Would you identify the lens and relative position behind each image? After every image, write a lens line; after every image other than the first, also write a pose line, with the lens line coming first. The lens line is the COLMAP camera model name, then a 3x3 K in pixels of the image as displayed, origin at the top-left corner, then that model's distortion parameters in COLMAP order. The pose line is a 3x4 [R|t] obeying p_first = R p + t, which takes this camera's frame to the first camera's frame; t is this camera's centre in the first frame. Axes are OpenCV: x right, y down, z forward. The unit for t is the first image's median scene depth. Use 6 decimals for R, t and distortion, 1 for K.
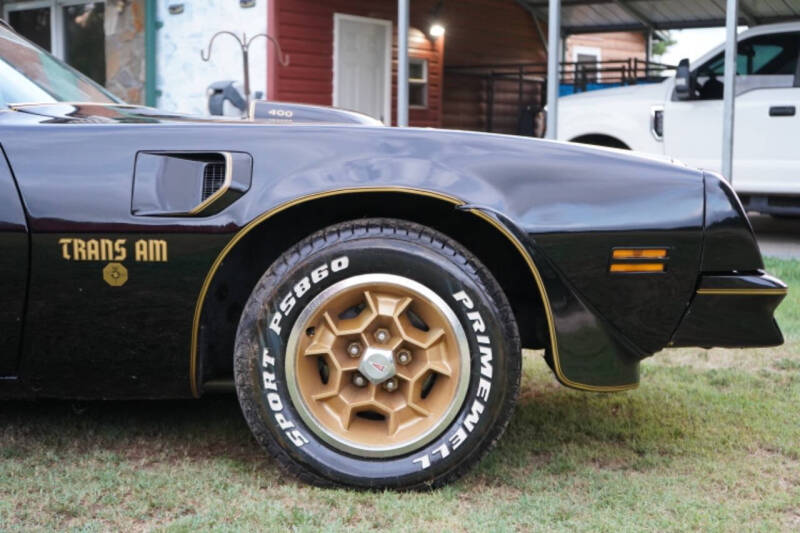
lens RADIAL K [[1259.7, 0, 400.0], [0, 1259.7, 266.5], [0, 0, 1]] dist [-0.024344, 0.060760]
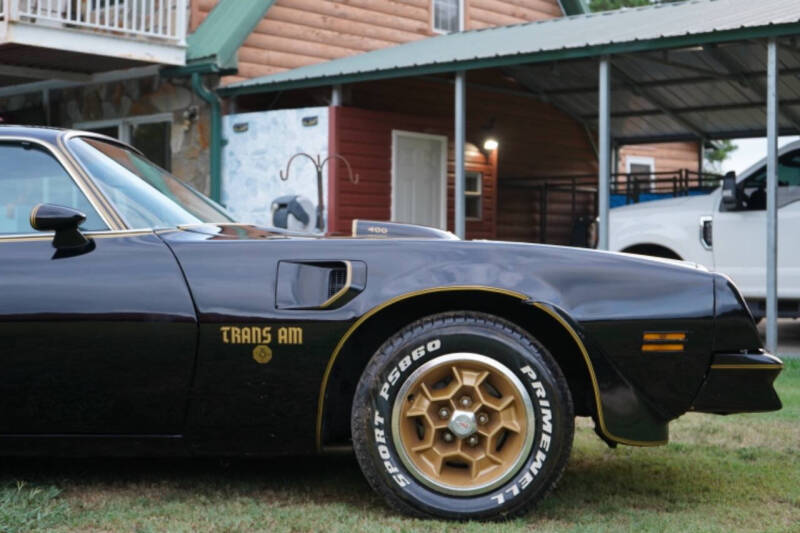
lens RADIAL K [[1259.7, 0, 400.0], [0, 1259.7, 266.5], [0, 0, 1]] dist [-0.024344, 0.060760]
pose [[0.999066, -0.006602, -0.042712, -0.025094], [0.002826, 0.996128, -0.087867, 0.029651], [0.043126, 0.087664, 0.995216, -0.295631]]
